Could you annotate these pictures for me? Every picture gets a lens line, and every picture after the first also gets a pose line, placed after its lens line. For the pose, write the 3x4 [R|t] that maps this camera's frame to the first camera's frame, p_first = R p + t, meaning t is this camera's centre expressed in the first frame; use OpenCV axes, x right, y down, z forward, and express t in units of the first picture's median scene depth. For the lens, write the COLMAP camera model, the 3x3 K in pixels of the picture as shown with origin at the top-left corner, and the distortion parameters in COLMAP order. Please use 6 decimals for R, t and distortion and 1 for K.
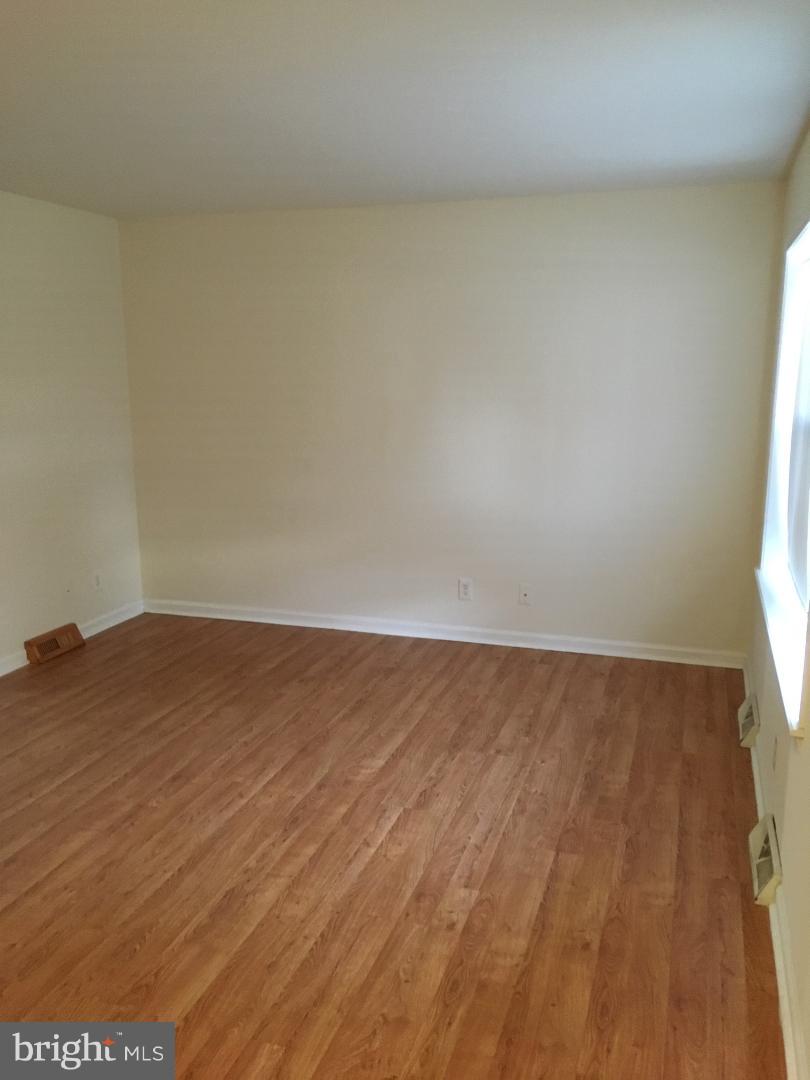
lens RADIAL K [[918.5, 0, 415.5], [0, 918.5, 541.9], [0, 0, 1]] dist [0.081973, -0.093841]
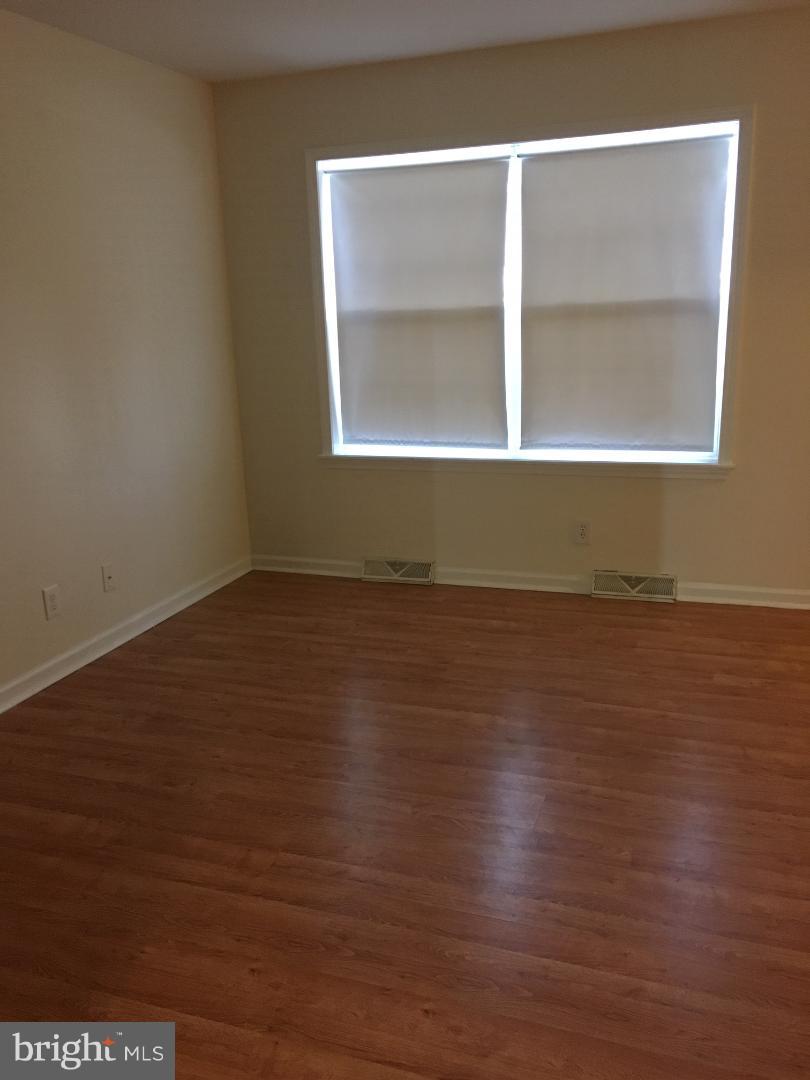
lens RADIAL K [[918.5, 0, 415.5], [0, 918.5, 541.9], [0, 0, 1]] dist [0.081973, -0.093841]
pose [[0.019713, -0.244105, 0.969548, -0.716156], [0.229543, 0.944938, 0.233242, -0.104667], [-0.973099, 0.217955, 0.074660, 0.840878]]
